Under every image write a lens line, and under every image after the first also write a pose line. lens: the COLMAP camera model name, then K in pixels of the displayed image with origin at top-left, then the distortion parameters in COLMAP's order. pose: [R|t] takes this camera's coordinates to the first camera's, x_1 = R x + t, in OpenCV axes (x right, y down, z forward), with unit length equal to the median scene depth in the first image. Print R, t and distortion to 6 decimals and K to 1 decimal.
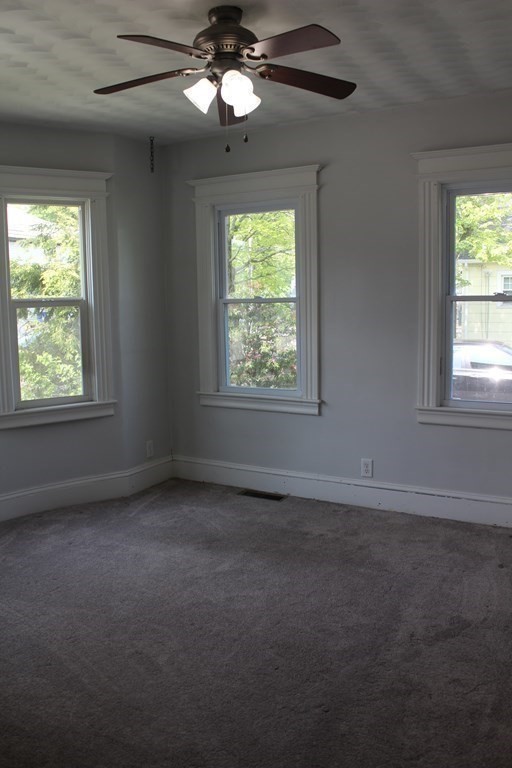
lens RADIAL K [[645.6, 0, 253.2], [0, 645.6, 385.4], [0, 0, 1]] dist [-0.147346, 0.143173]
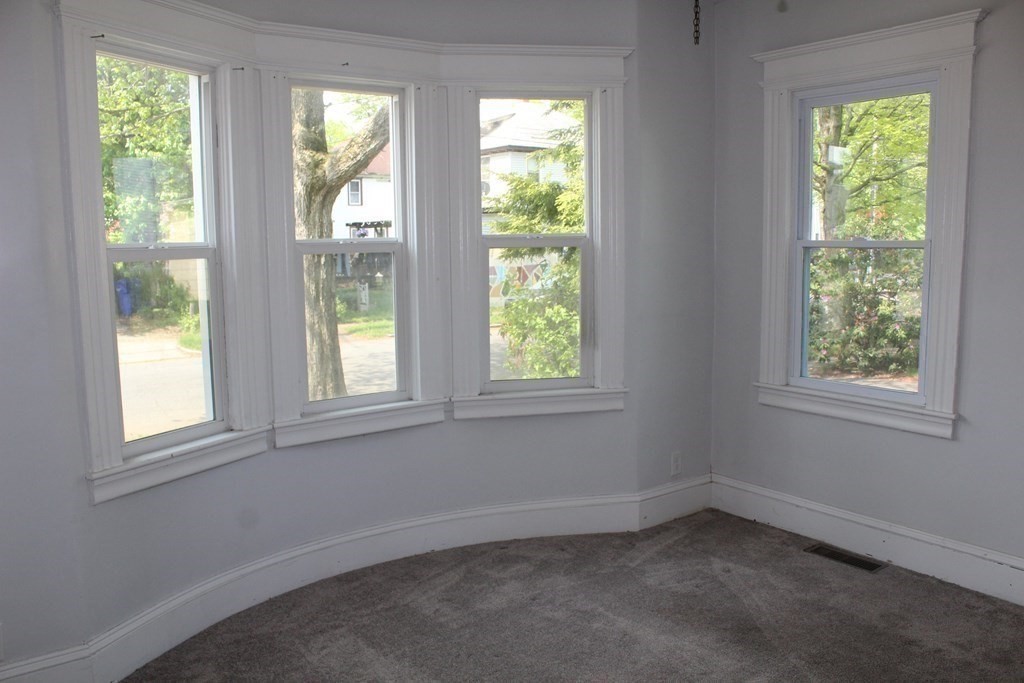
lens RADIAL K [[860.8, 0, 510.5], [0, 860.8, 358.2], [0, 0, 1]] dist [-0.147346, 0.143173]
pose [[0.917553, 0.063384, -0.392530, 0.024873], [-0.057199, 0.997985, 0.027446, -0.026235], [0.393479, -0.002731, 0.919330, 0.130467]]
